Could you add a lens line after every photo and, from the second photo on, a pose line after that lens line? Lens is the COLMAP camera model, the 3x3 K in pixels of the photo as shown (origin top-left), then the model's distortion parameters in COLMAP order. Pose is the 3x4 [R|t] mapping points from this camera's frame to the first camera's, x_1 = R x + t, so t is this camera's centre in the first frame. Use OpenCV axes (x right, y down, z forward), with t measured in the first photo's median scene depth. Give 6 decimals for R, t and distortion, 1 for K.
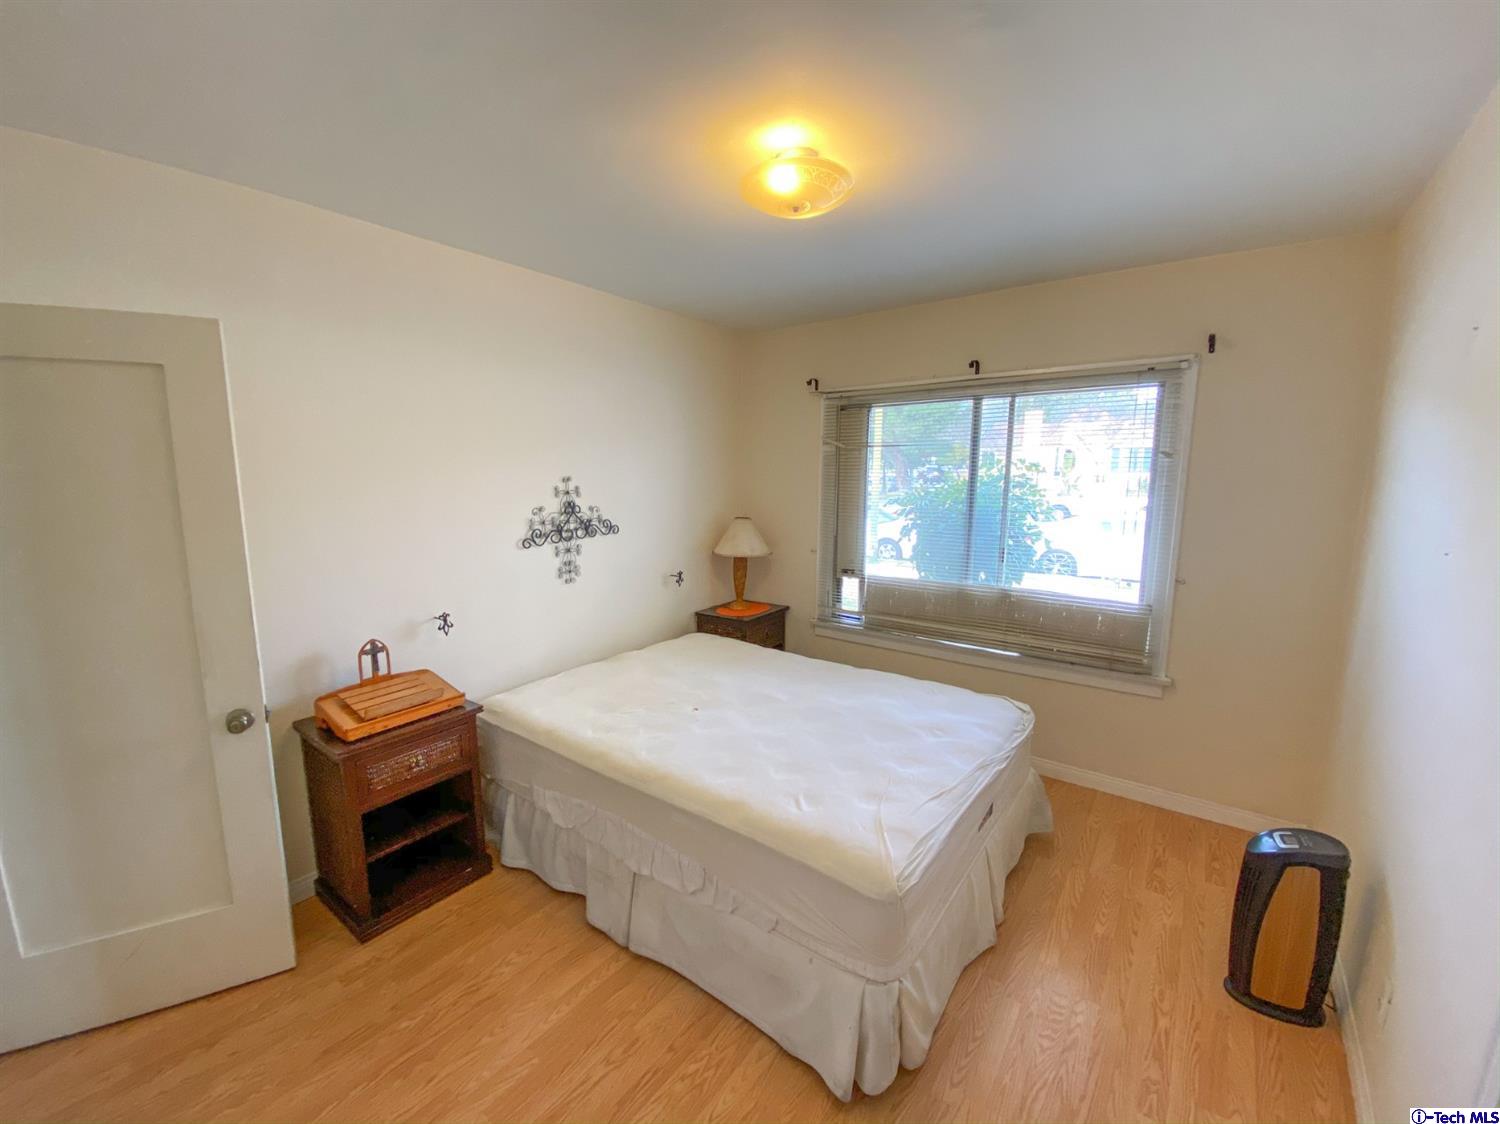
lens RADIAL K [[607.8, 0, 746.3], [0, 607.8, 561.7], [0, 0, 1]] dist [0.003795, -0.000502]
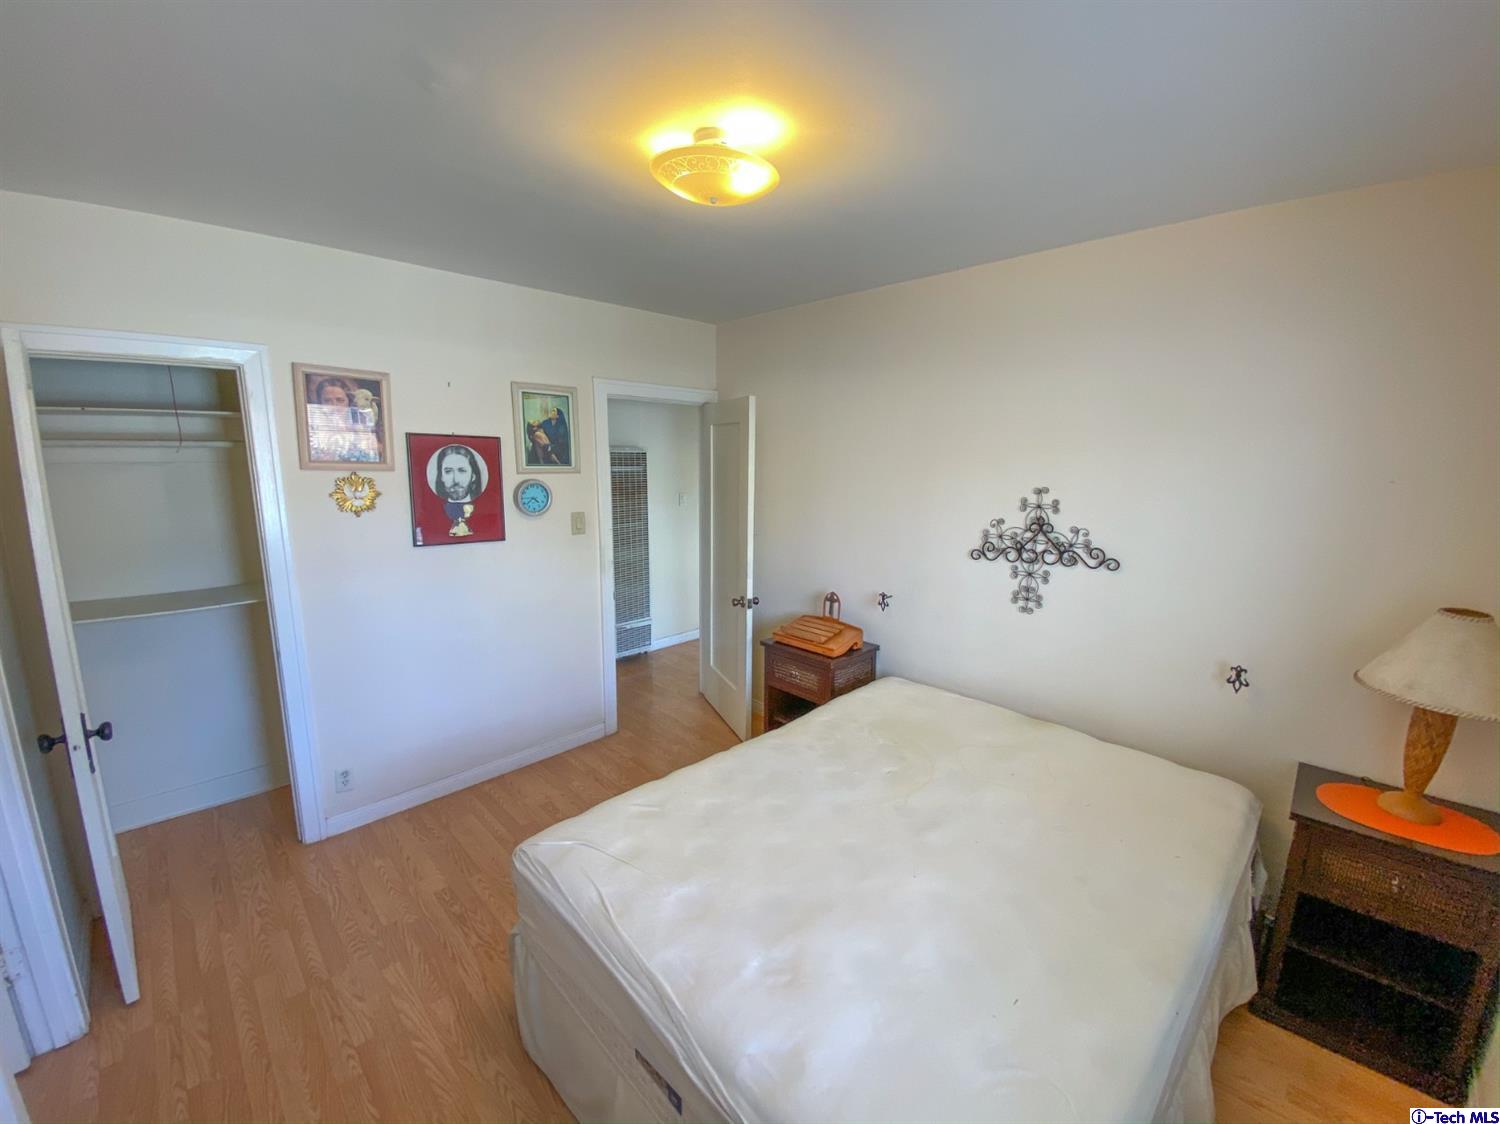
lens RADIAL K [[607.8, 0, 745.8], [0, 607.8, 561.0], [0, 0, 1]] dist [0.003795, -0.000502]
pose [[-0.169138, 0.171519, -0.970553, 0.600759], [-0.149468, 0.968887, 0.197273, -0.146740], [0.974193, 0.178433, -0.138239, 0.739777]]
